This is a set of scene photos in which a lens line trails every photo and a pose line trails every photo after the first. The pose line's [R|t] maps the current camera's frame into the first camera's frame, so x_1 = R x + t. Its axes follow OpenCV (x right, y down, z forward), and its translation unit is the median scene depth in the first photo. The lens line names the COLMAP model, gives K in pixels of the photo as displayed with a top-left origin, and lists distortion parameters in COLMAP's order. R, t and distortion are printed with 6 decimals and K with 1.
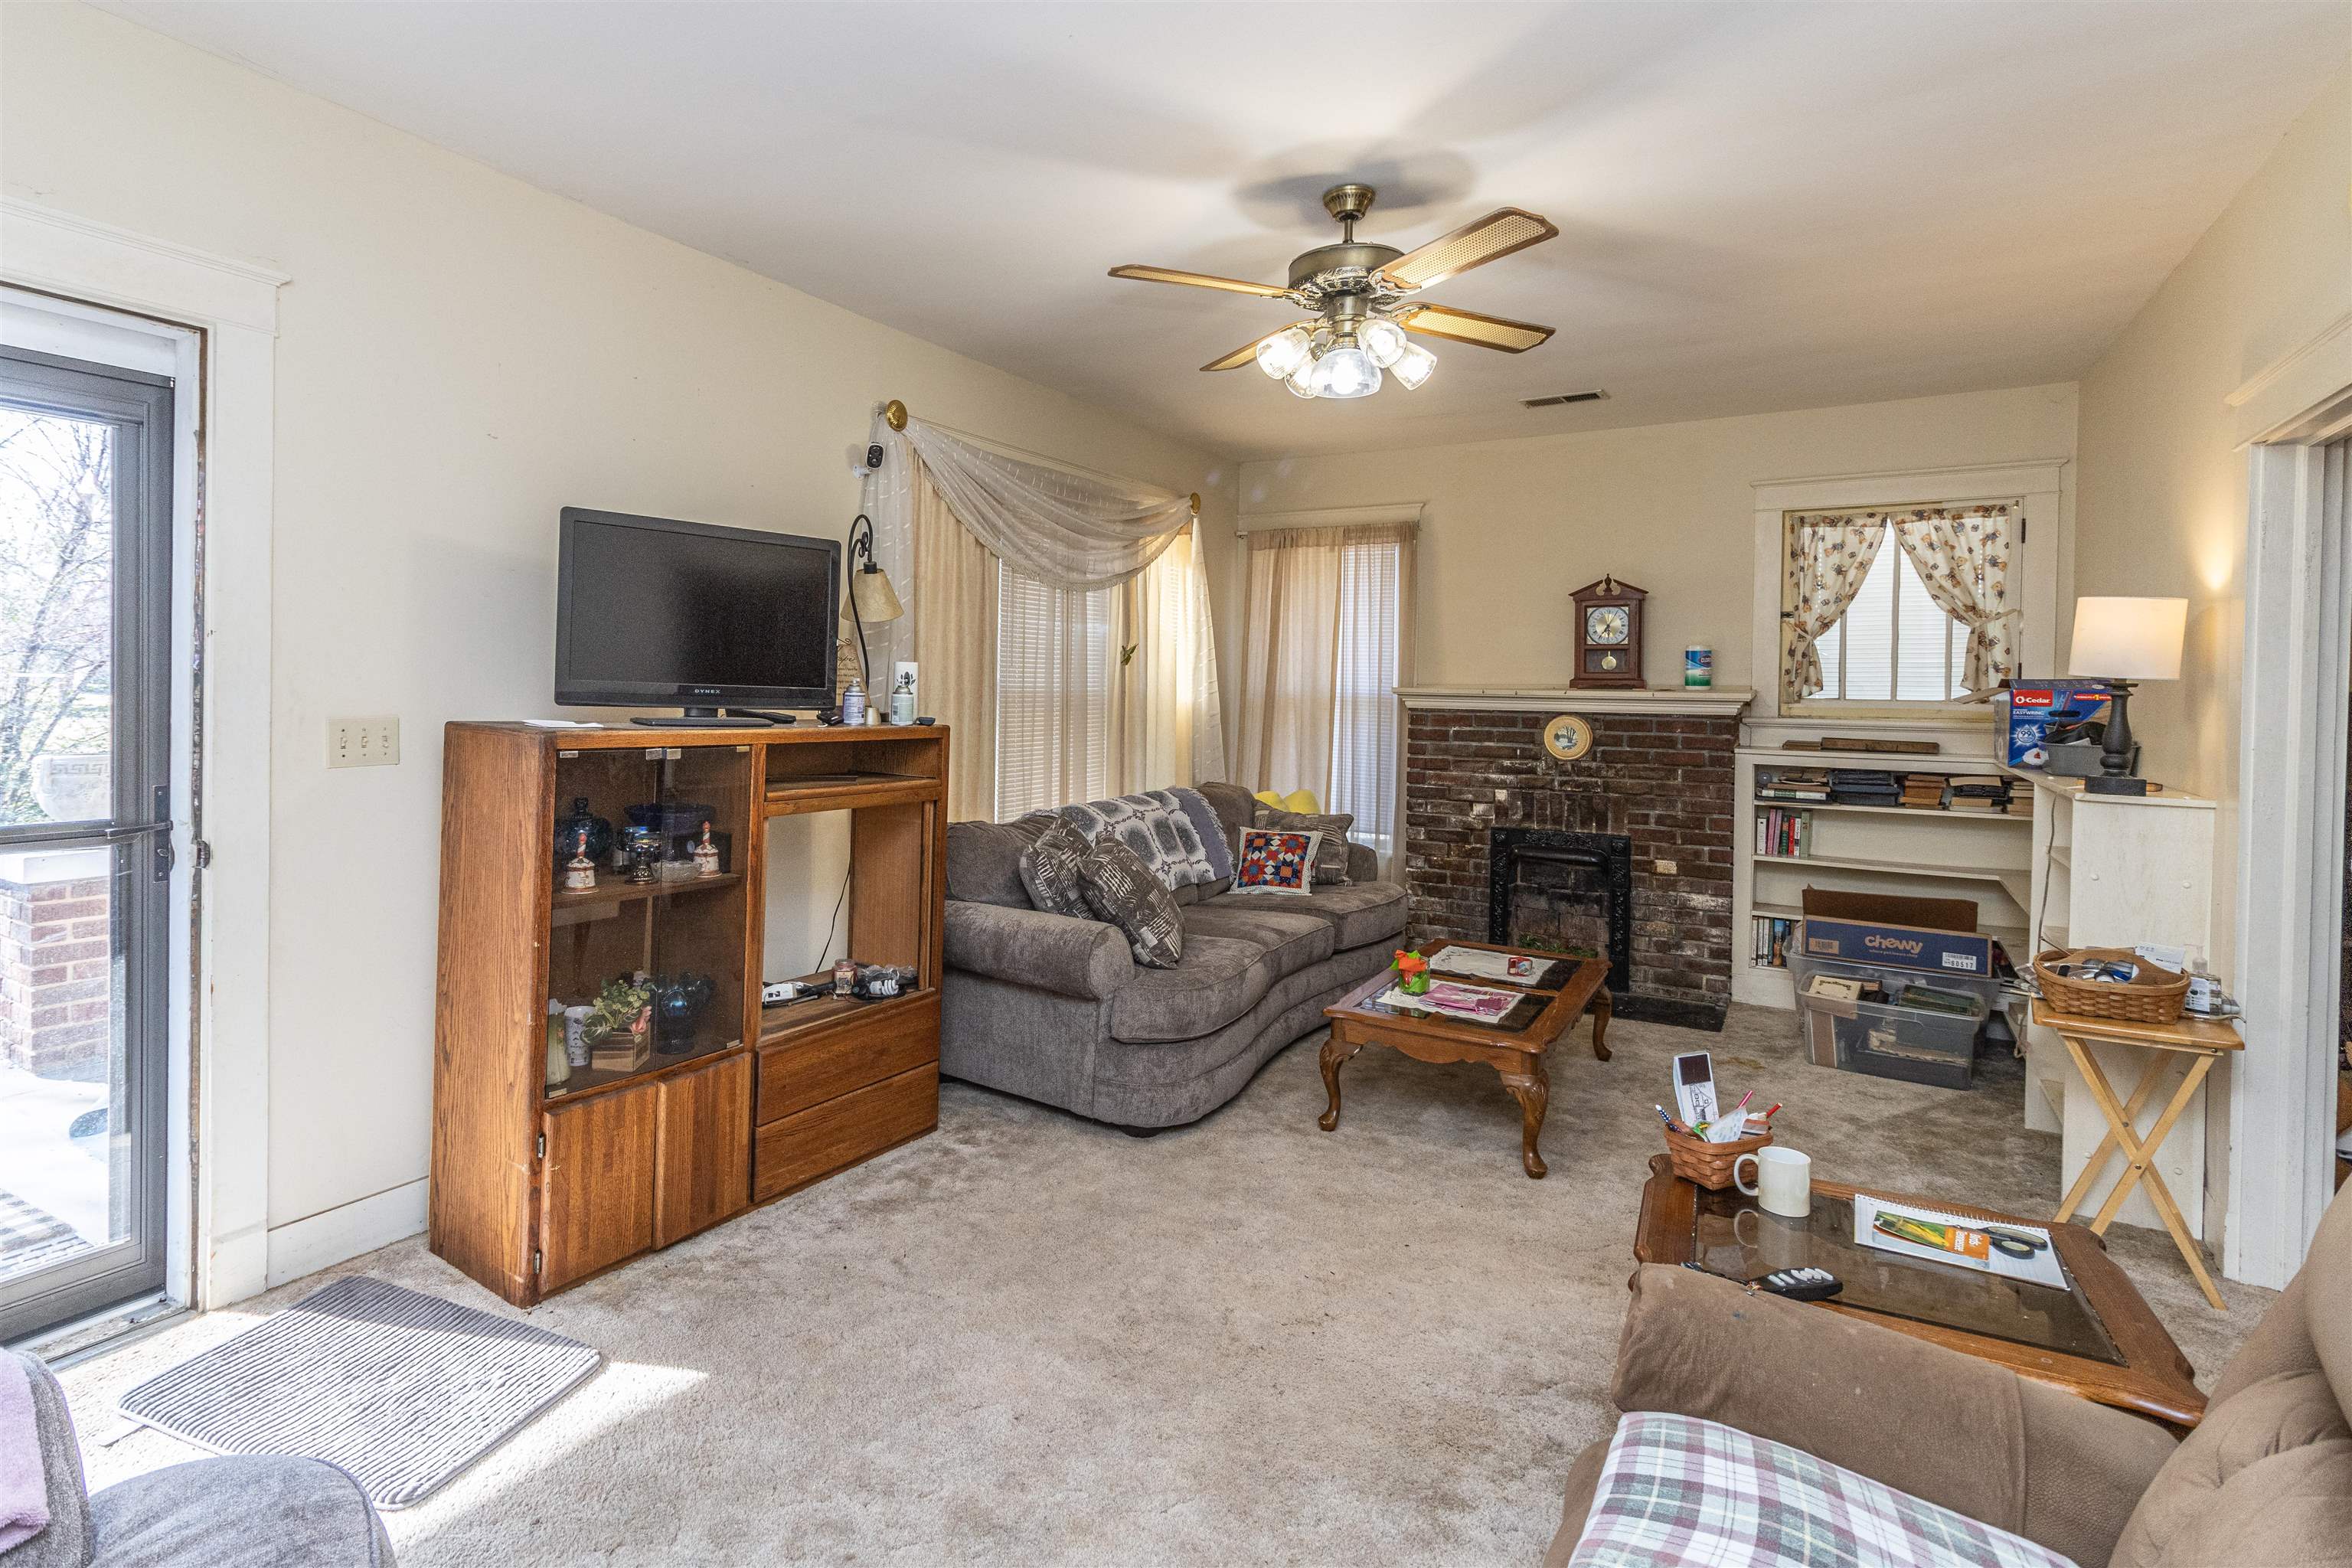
lens RADIAL K [[1162.6, 0, 1173.4], [0, 1162.6, 696.7], [0, 0, 1]] dist [-0.001819, -0.000078]
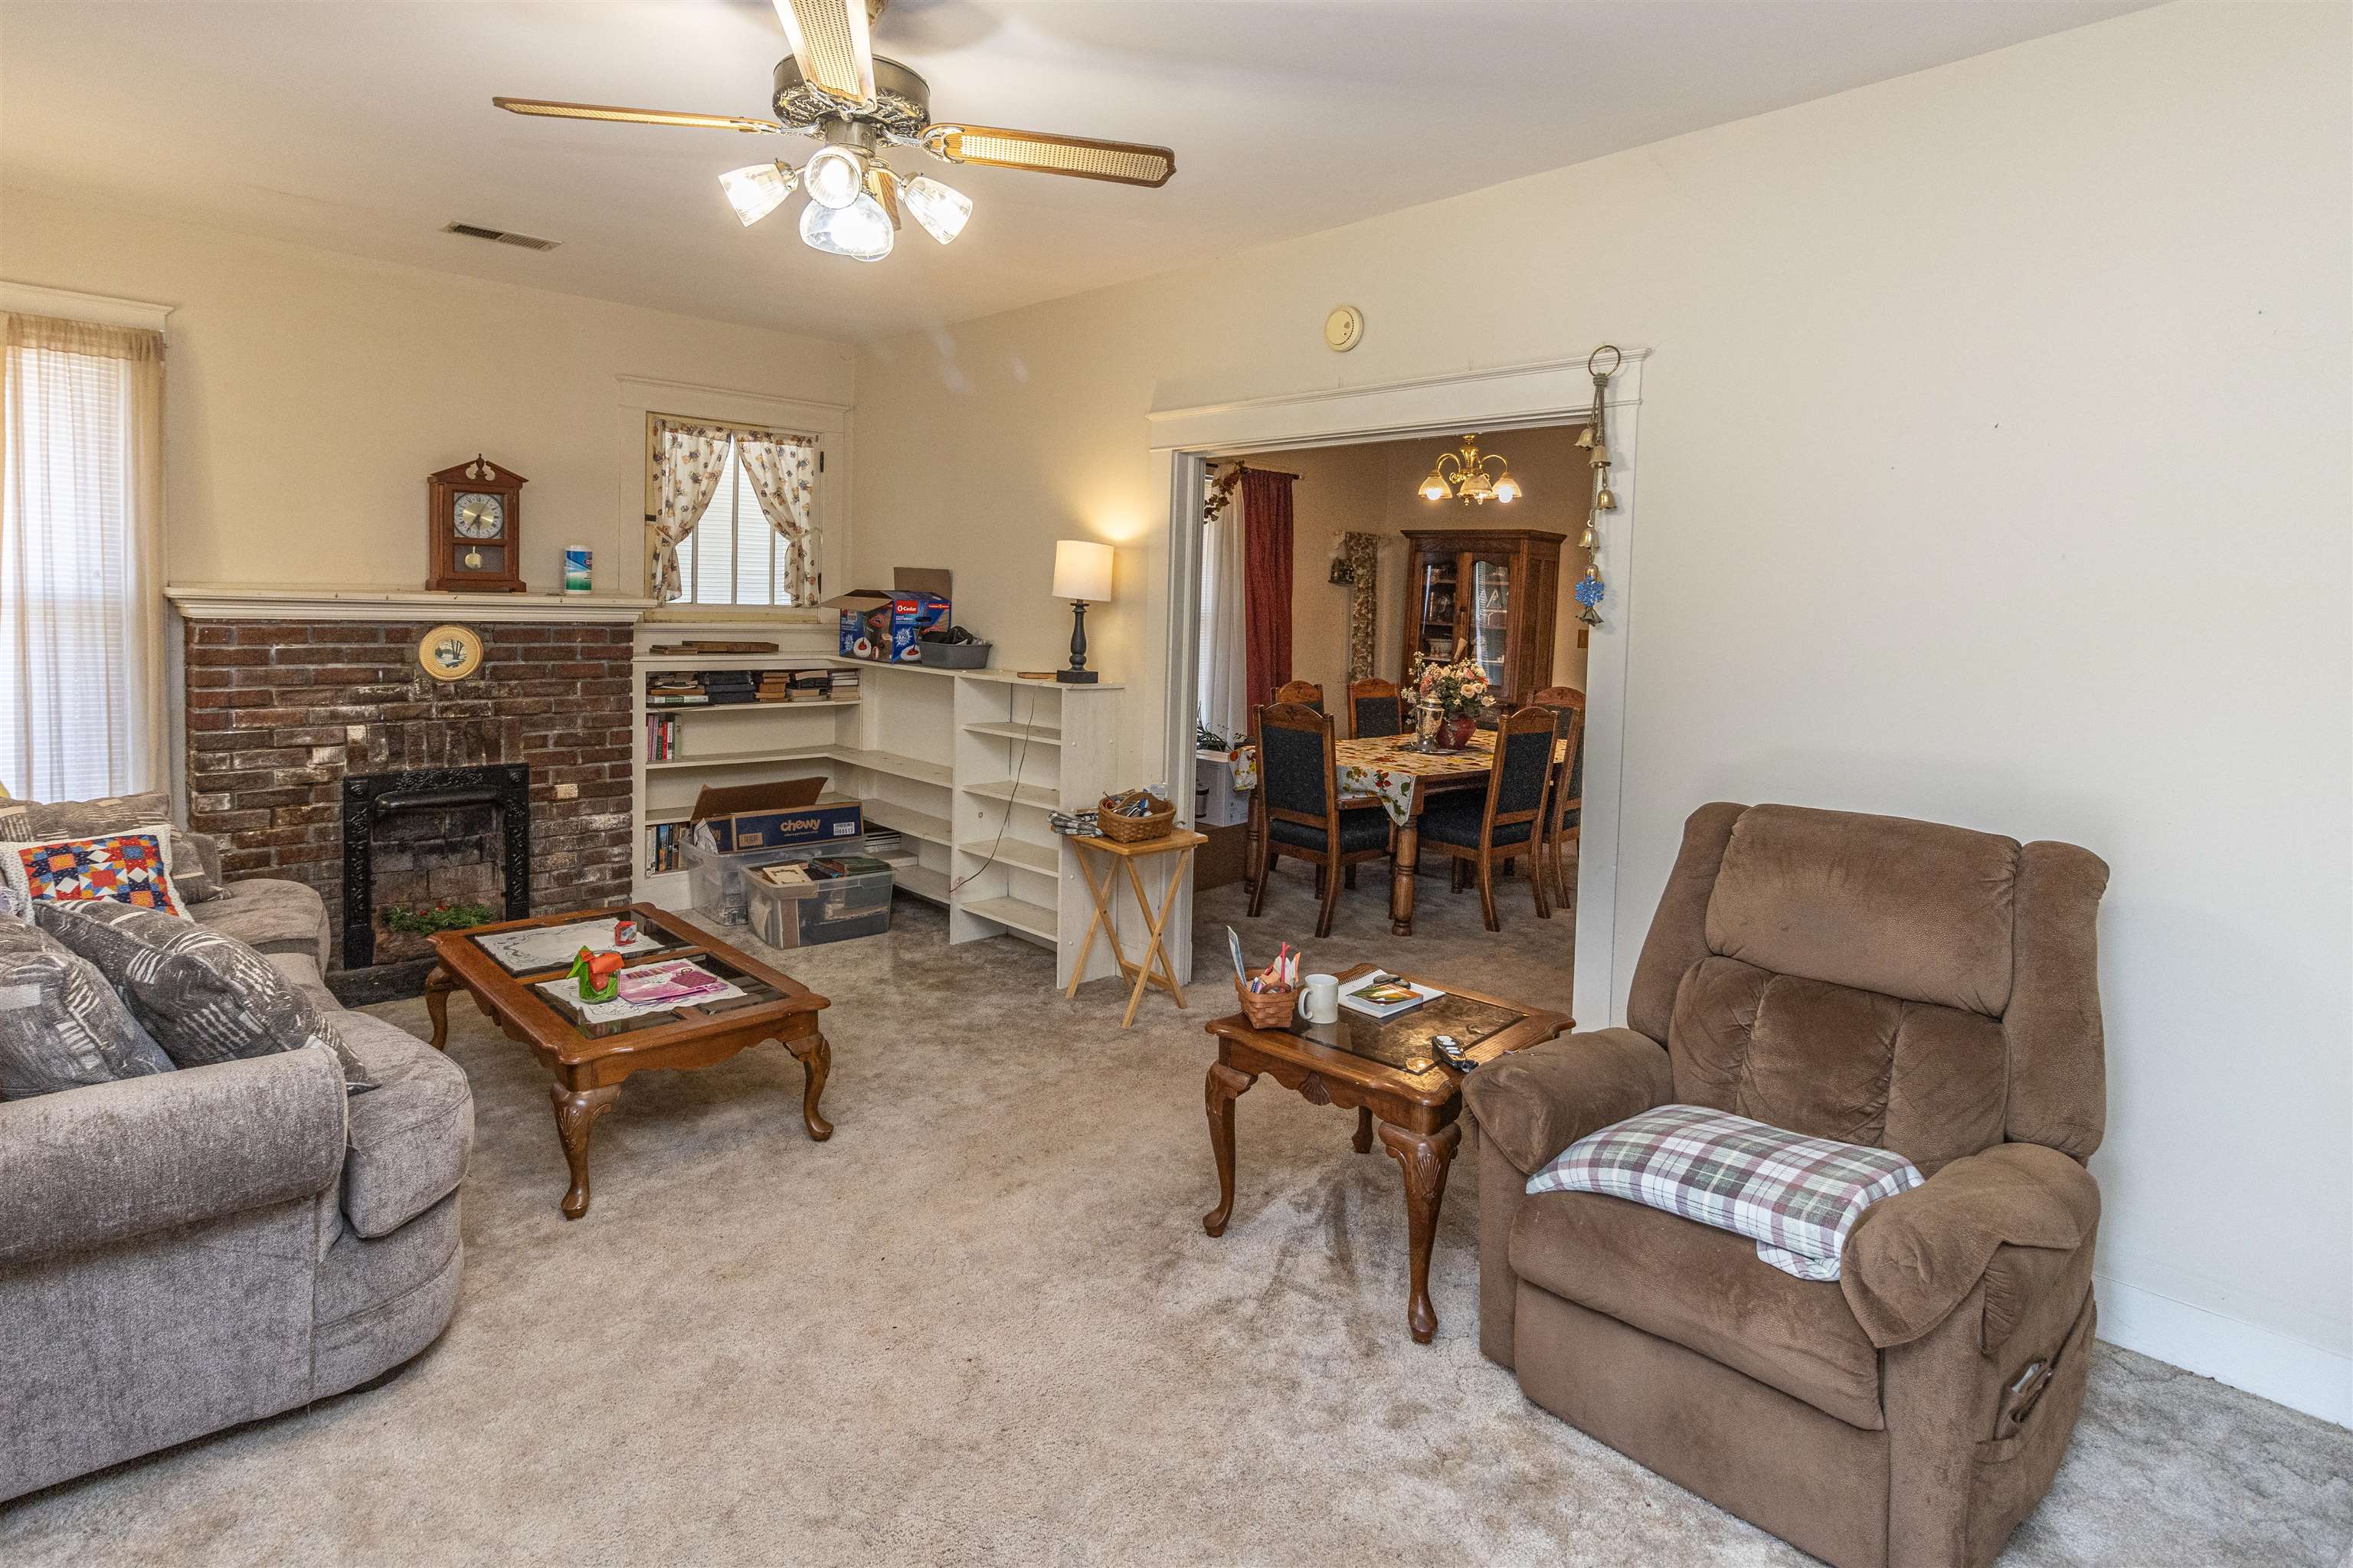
lens RADIAL K [[1149.3, 0, 1177.5], [0, 1149.3, 657.5], [0, 0, 1]] dist [0.000633, 0.000374]
pose [[0.298414, -0.051339, 0.953055, -0.278681], [-0.017432, 0.998093, 0.059223, -0.018224], [-0.954277, -0.034287, 0.296950, 0.283980]]
